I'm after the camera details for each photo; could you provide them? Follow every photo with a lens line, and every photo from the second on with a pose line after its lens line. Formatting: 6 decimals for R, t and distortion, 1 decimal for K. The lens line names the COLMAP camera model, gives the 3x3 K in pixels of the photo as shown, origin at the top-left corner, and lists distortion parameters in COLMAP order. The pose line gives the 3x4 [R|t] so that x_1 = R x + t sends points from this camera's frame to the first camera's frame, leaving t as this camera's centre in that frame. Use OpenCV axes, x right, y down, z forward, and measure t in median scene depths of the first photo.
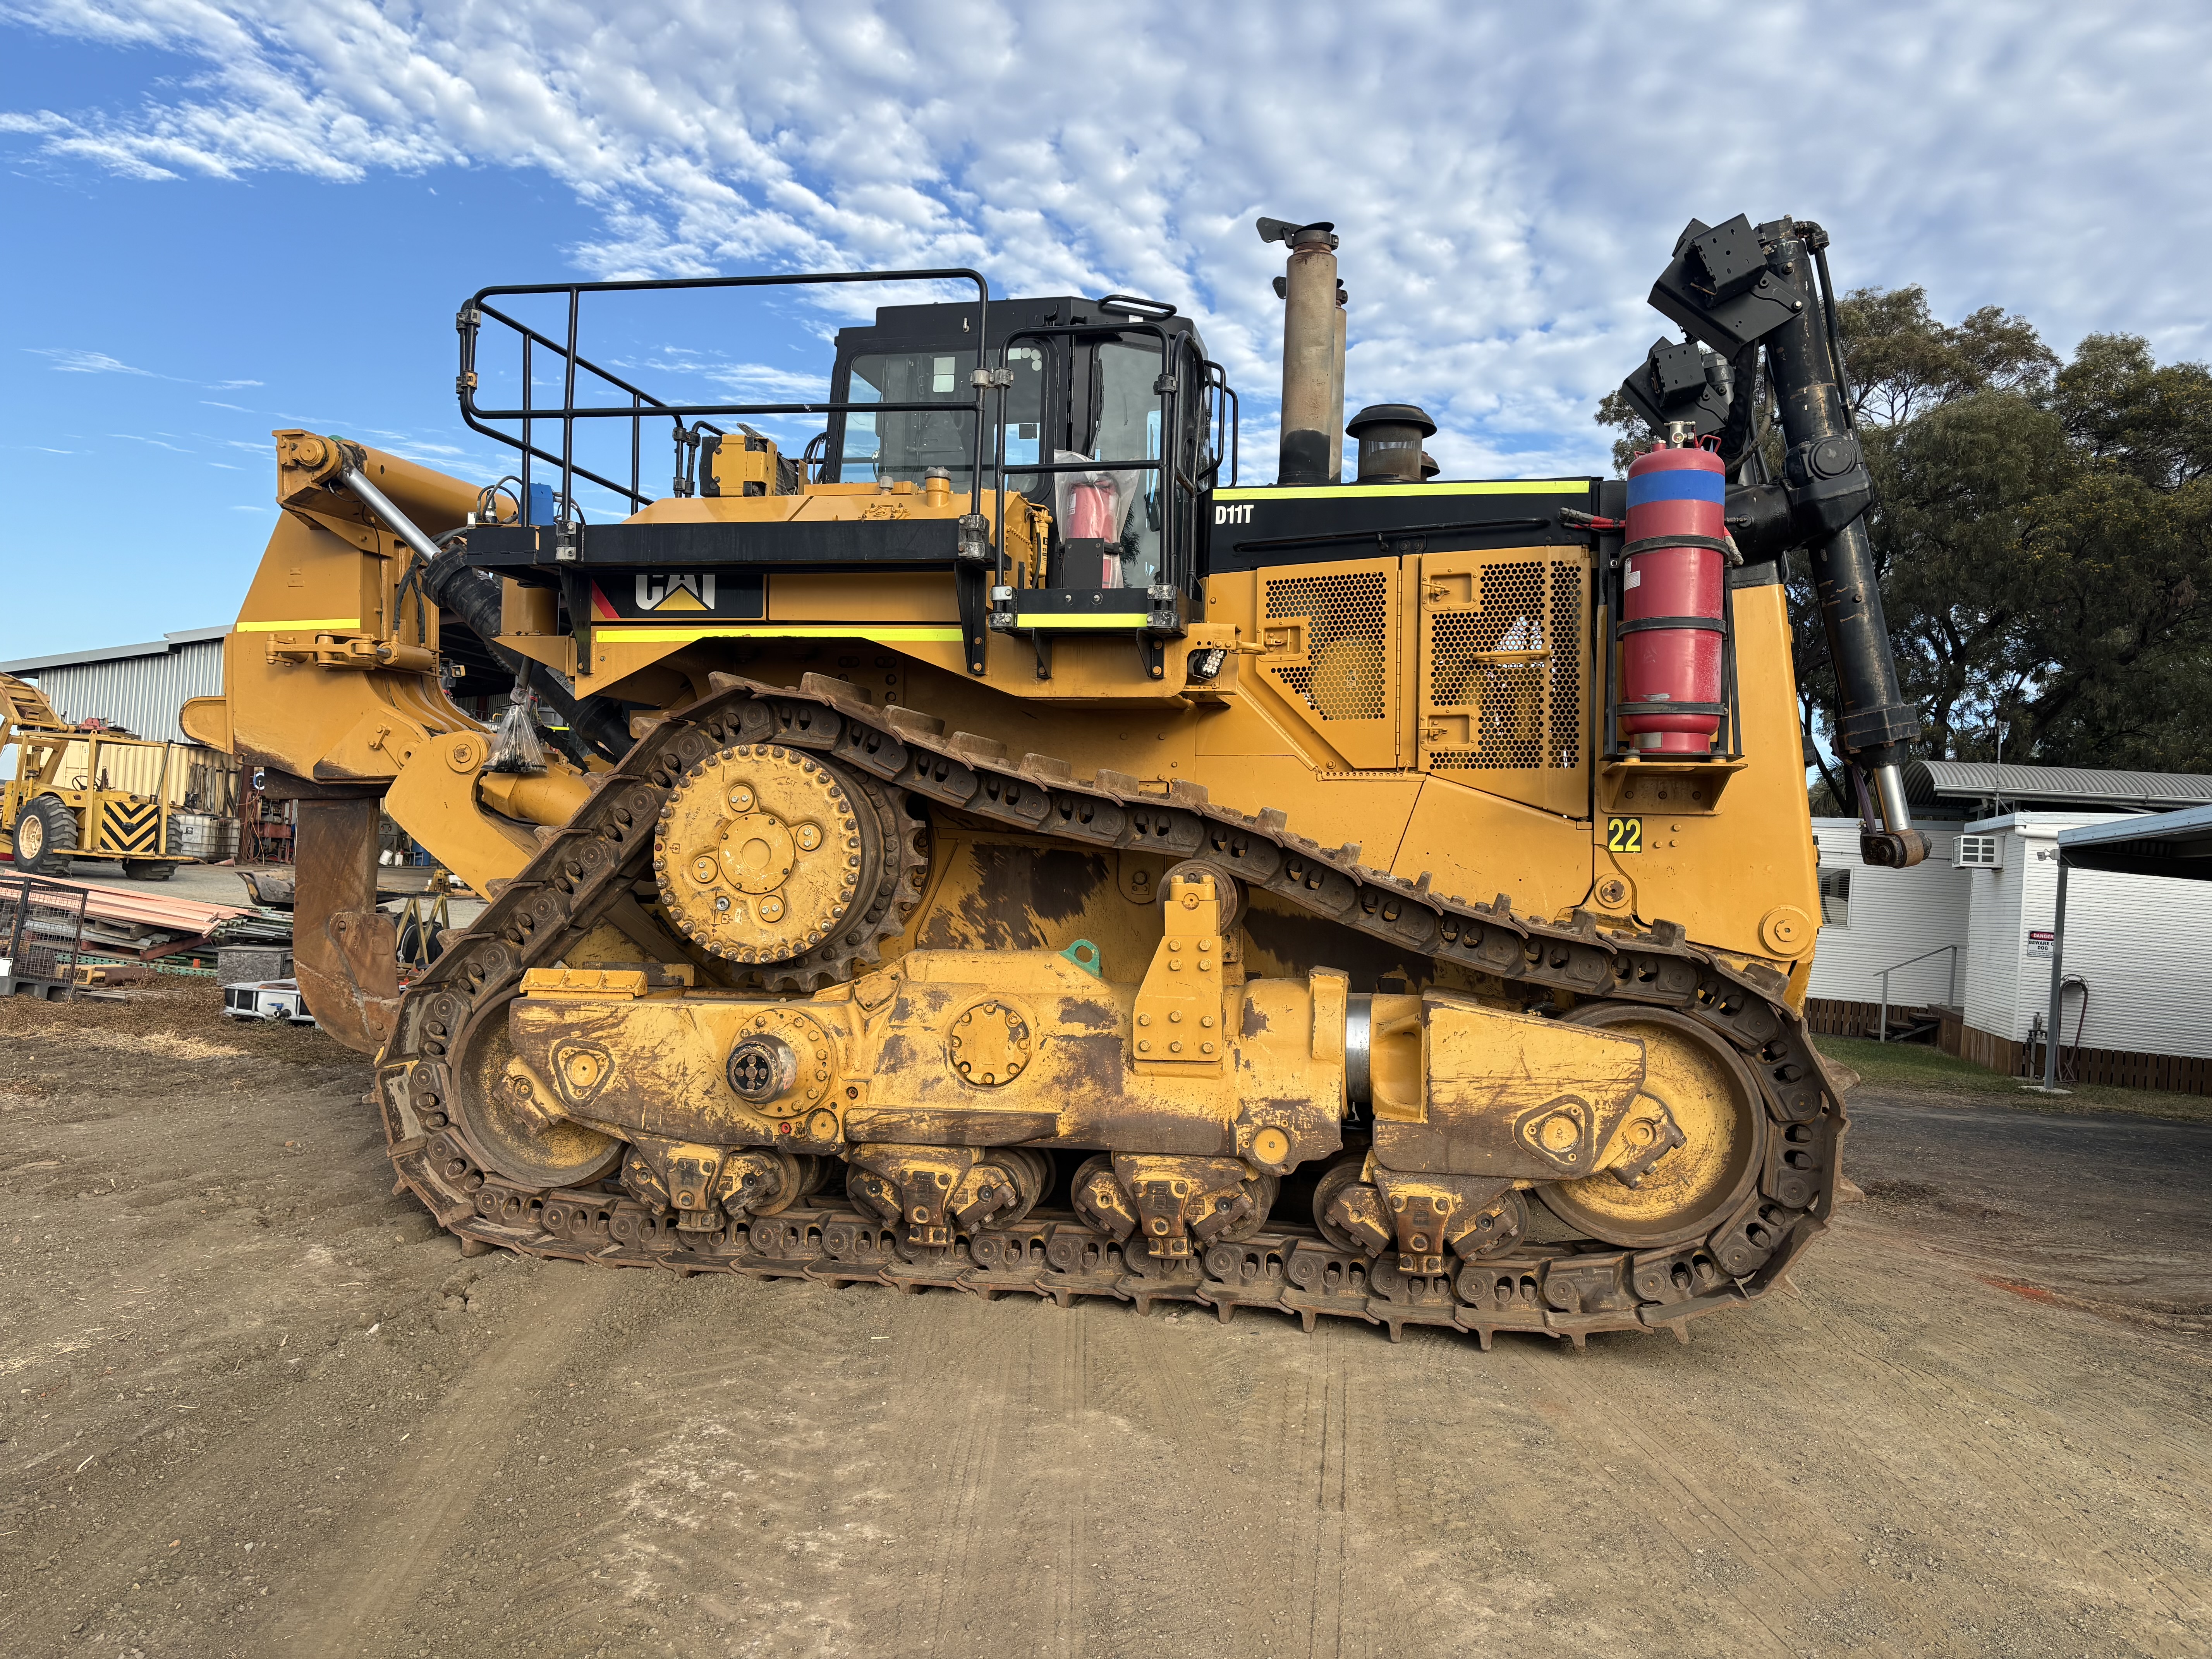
lens RADIAL K [[1654.2, 0, 1157.6], [0, 1654.2, 789.4], [0, 0, 1]] dist [0.064332, -0.068824]
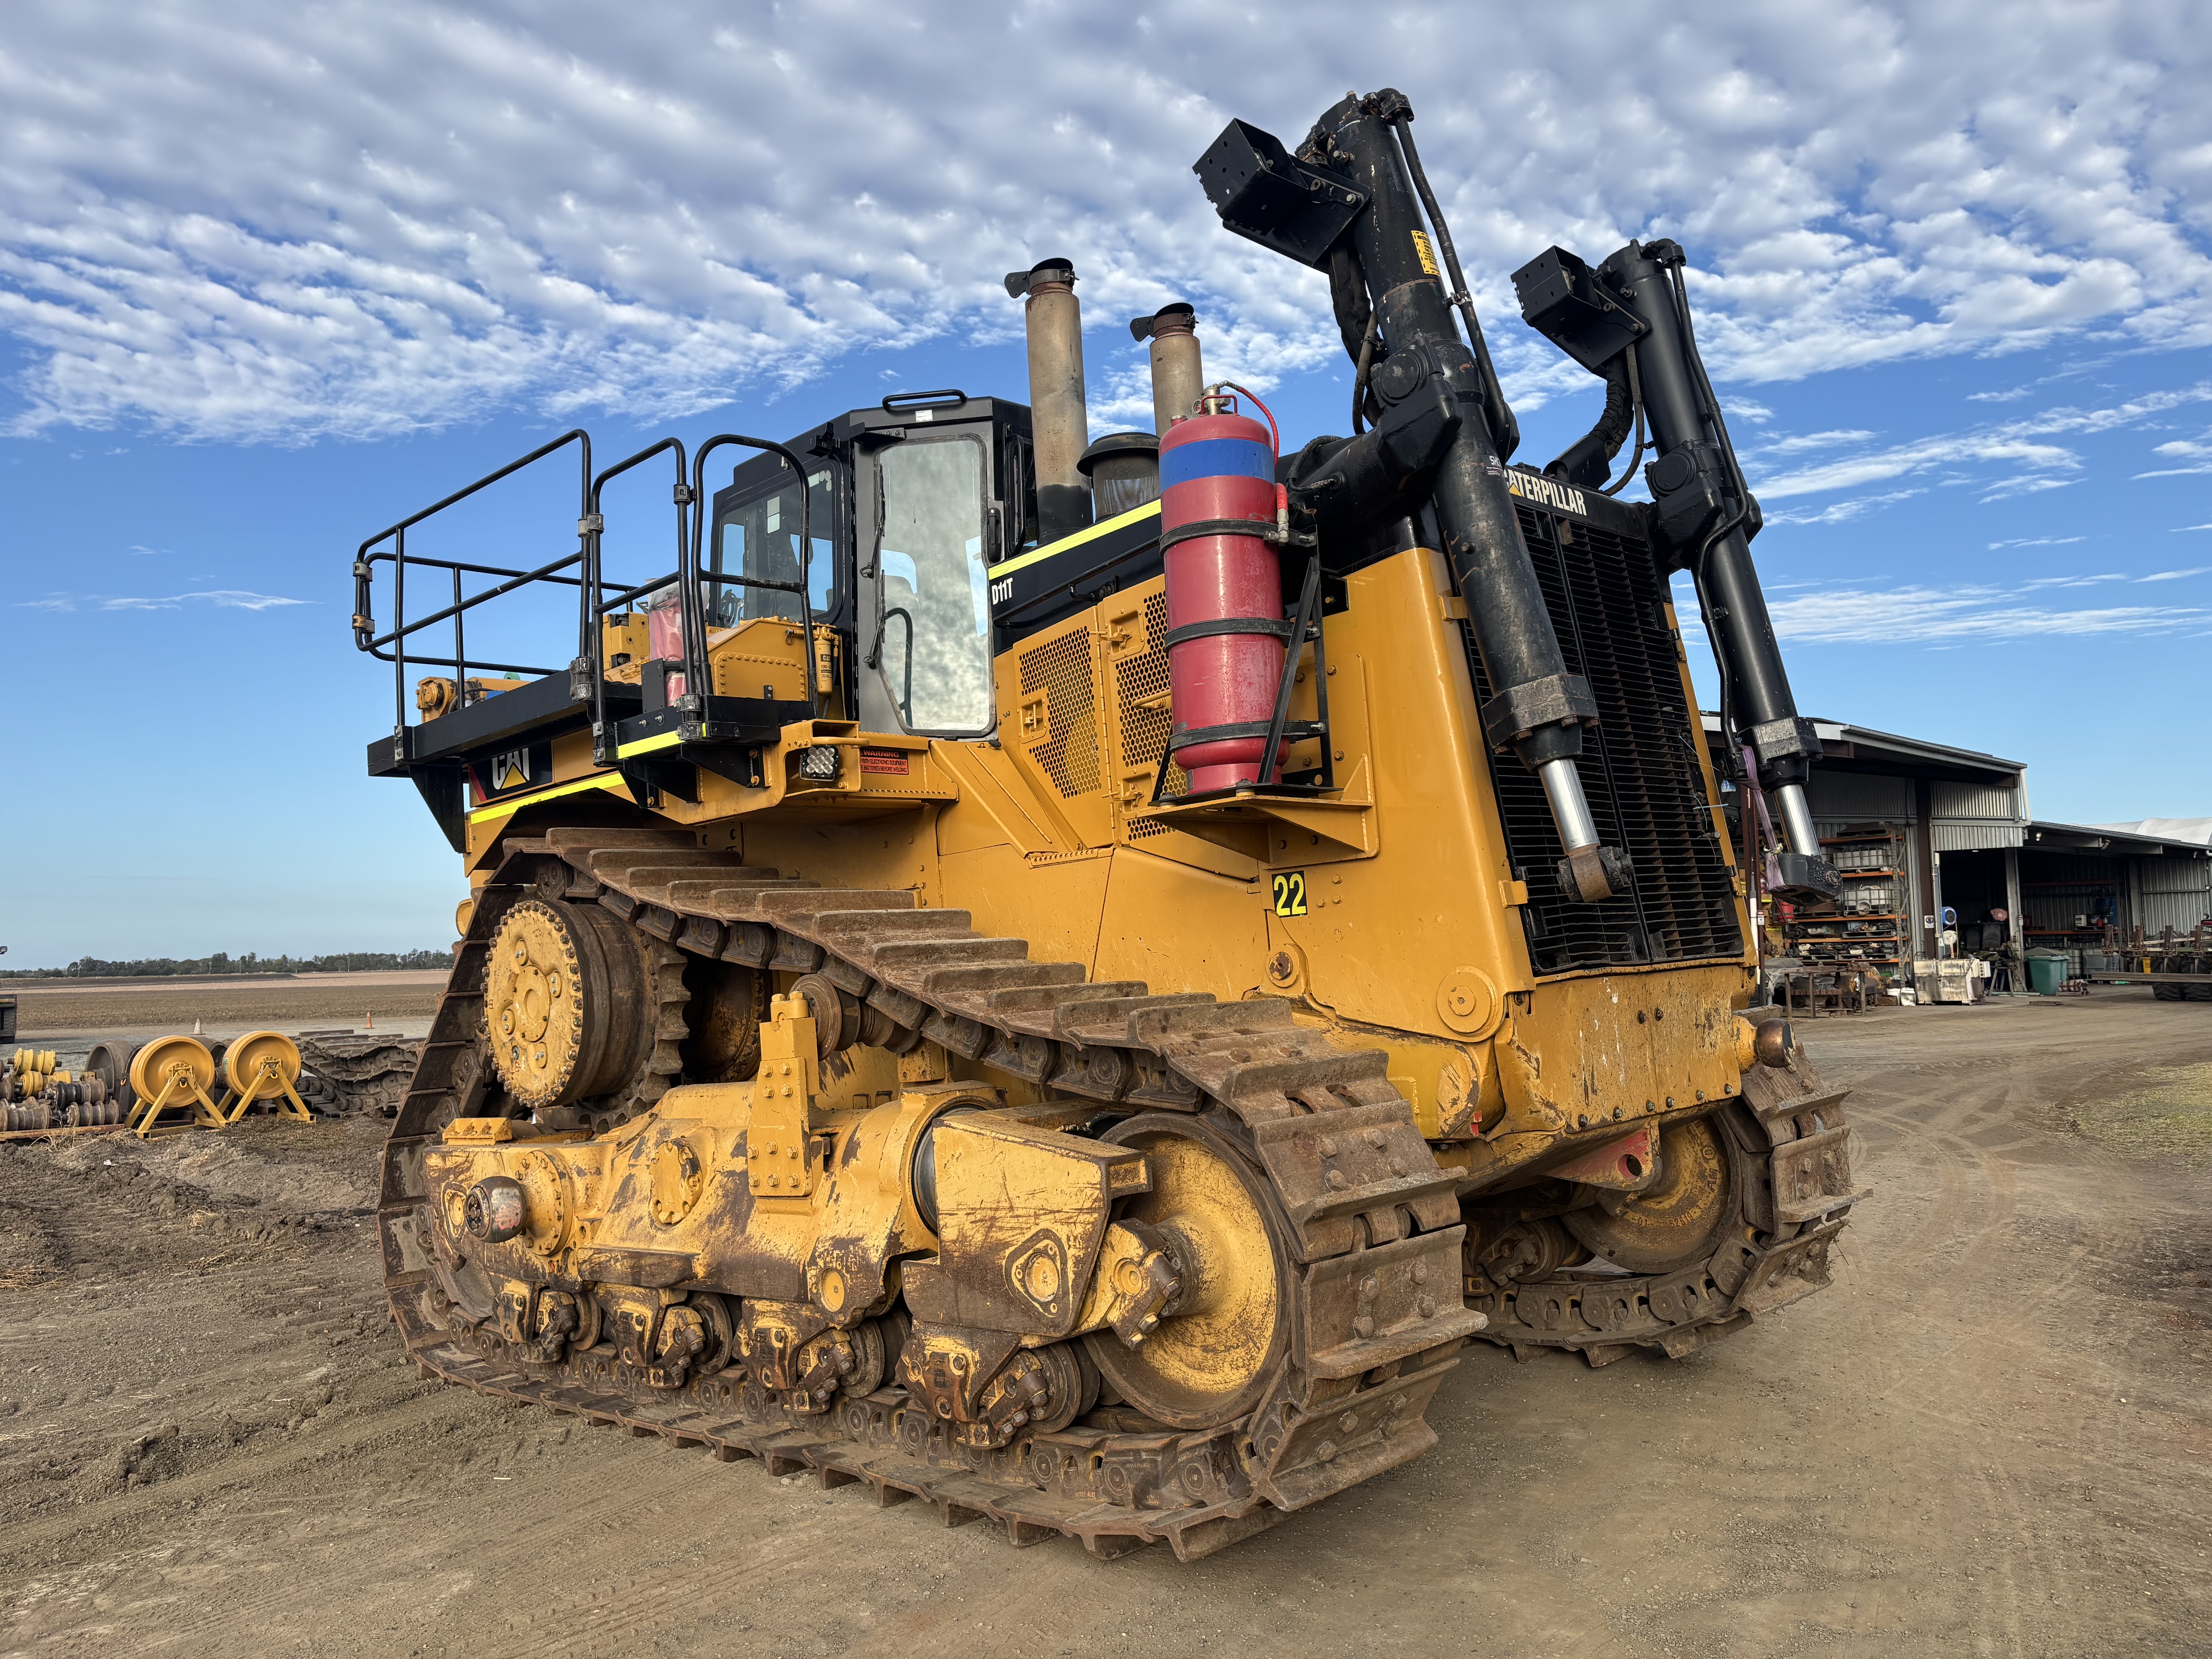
lens RADIAL K [[1654.2, 0, 1109.6], [0, 1654.2, 796.3], [0, 0, 1]] dist [0.064332, -0.068824]
pose [[0.843184, -0.140066, -0.519059, 0.652951], [0.104649, 0.989759, -0.097085, 0.050524], [0.527341, 0.027542, 0.849207, 0.287978]]
